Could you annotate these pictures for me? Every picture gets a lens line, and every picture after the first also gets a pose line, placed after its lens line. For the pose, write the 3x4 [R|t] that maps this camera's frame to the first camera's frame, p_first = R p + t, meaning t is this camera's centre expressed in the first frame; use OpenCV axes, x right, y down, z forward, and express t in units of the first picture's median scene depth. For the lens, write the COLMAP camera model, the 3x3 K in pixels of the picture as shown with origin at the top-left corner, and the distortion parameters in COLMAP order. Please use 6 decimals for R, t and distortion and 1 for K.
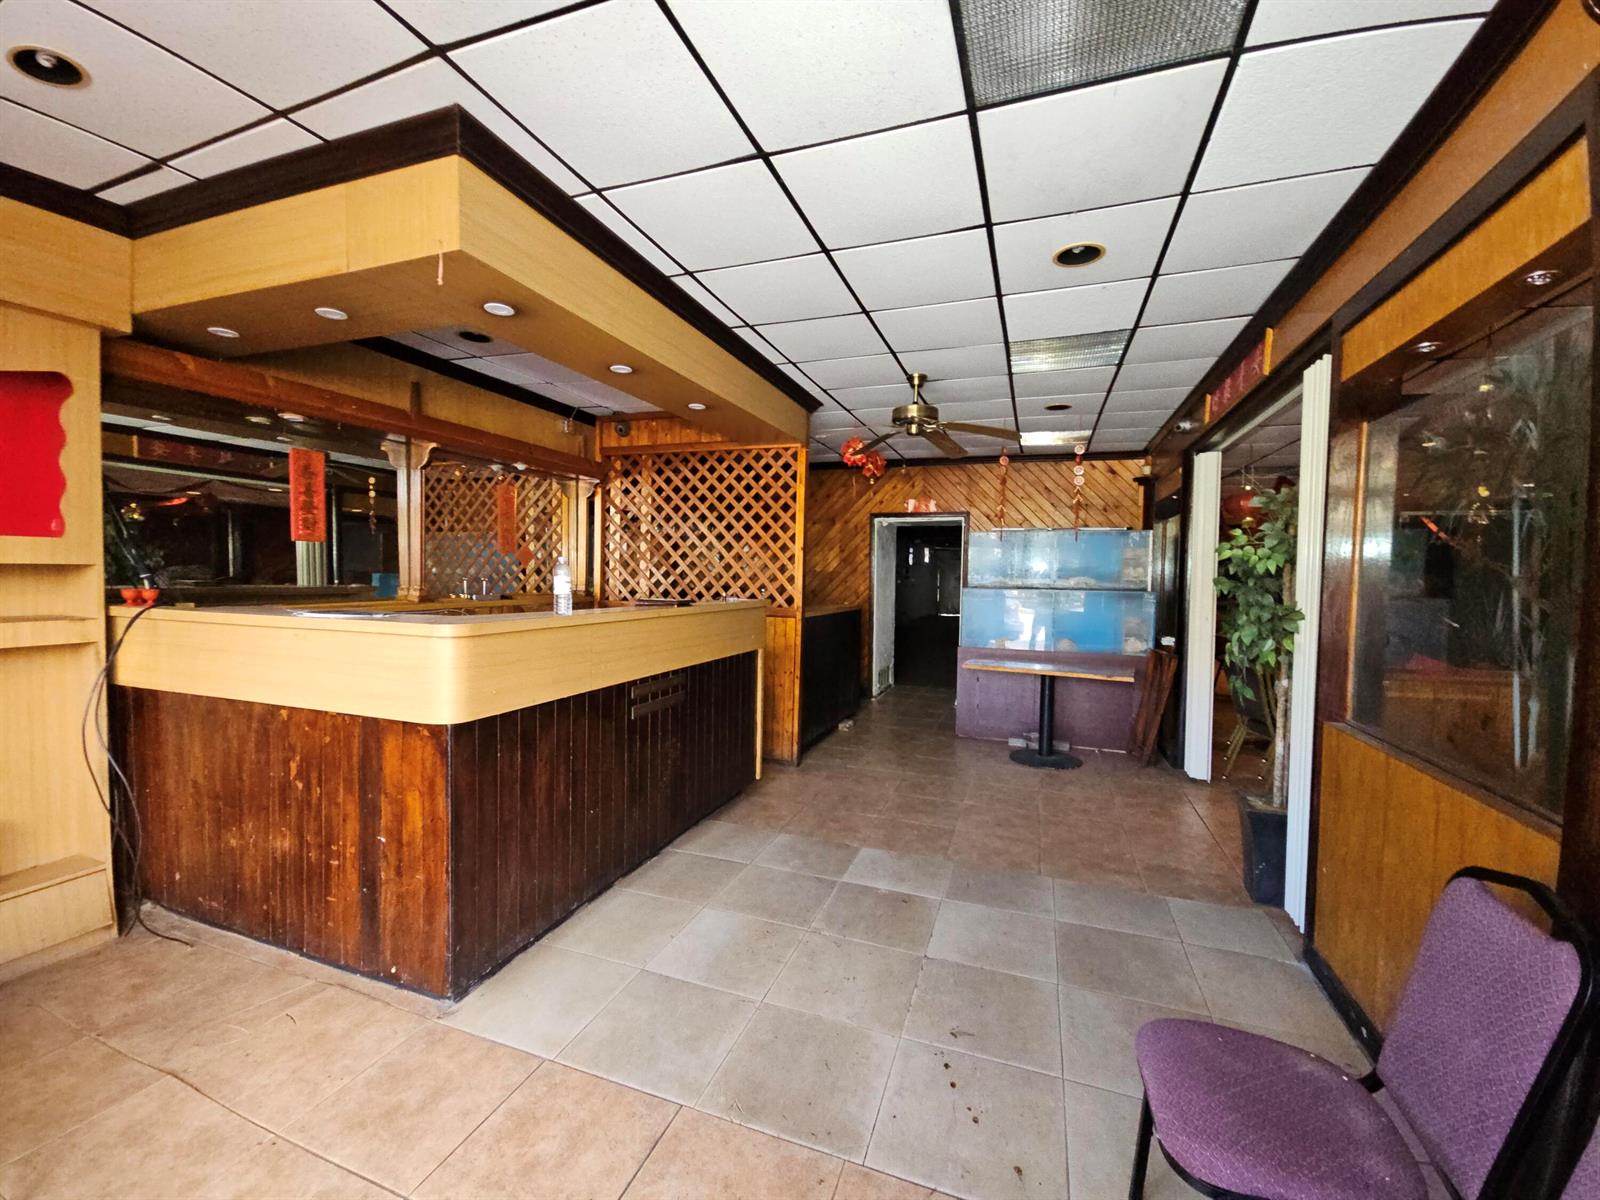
lens RADIAL K [[656.7, 0, 796.2], [0, 656.7, 598.6], [0, 0, 1]] dist [-0.005303, -0.000041]
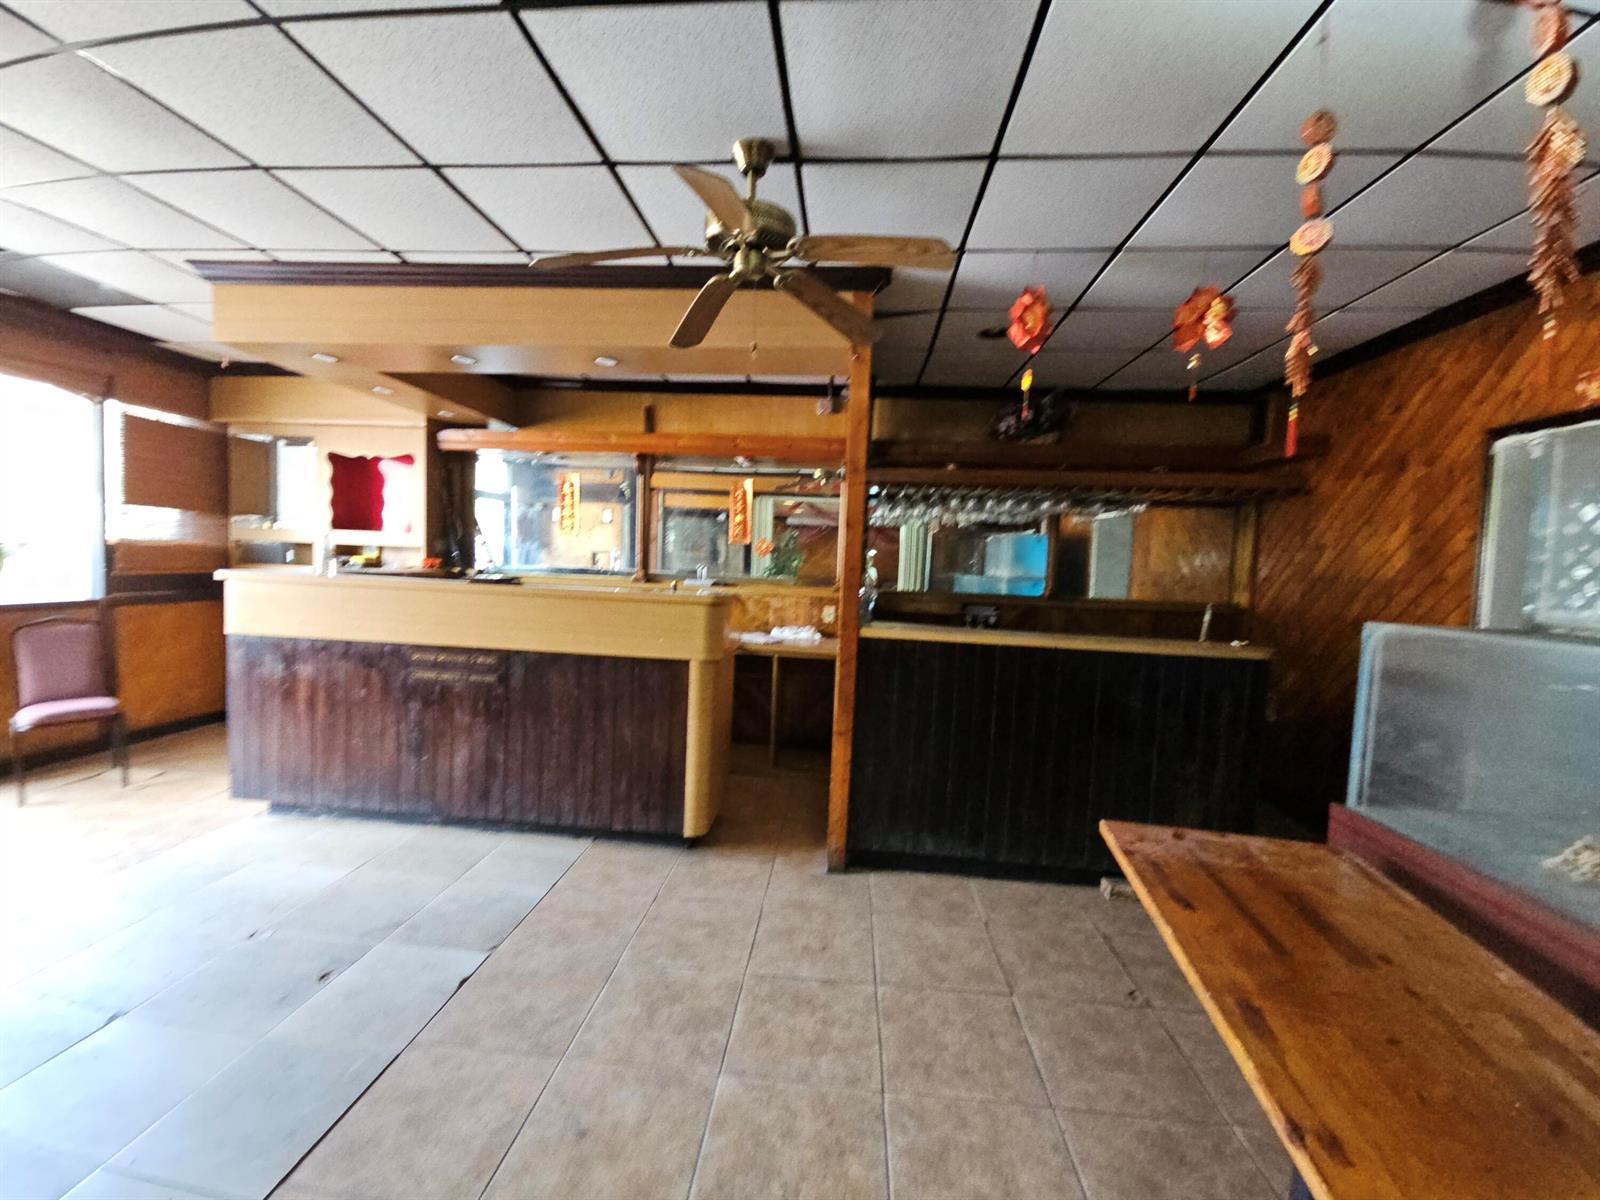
lens RADIAL K [[652.5, 0, 797.0], [0, 652.5, 600.0], [0, 0, 1]] dist [-0.000233, -0.000004]
pose [[0.264168, 0.065037, -0.962281, 0.596625], [-0.069111, 0.996436, 0.048373, -0.033367], [0.961997, 0.053726, 0.267721, 0.806310]]
